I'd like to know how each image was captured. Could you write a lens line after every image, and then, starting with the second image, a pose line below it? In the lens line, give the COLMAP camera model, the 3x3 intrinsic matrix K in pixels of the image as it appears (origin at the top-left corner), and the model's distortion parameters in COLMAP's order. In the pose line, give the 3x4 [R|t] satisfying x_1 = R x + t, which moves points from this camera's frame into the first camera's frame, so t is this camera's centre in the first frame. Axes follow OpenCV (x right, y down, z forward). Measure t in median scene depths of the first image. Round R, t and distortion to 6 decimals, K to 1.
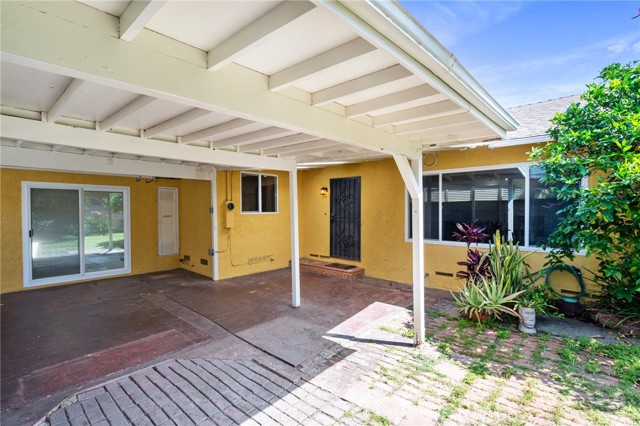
lens RADIAL K [[305.8, 0, 319.7], [0, 305.8, 213.7], [0, 0, 1]] dist [-0.001817, -0.000166]
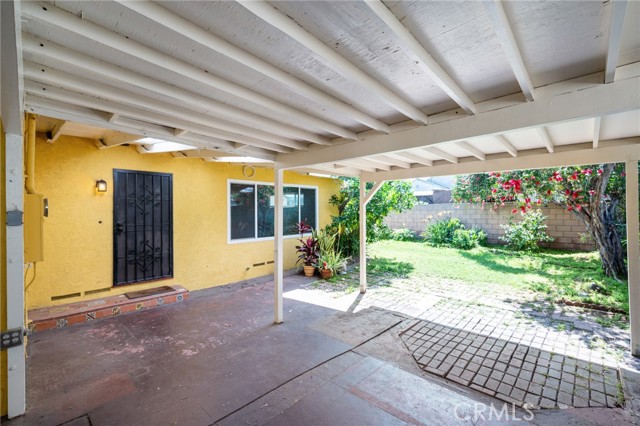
lens RADIAL K [[280.6, 0, 325.8], [0, 280.6, 213.5], [0, 0, 1]] dist [-0.004867, -0.000013]
pose [[0.006658, -0.002156, 0.999976, -0.609360], [0.025737, 0.999667, 0.001984, -0.005653], [-0.999647, 0.025723, 0.006711, 0.583300]]
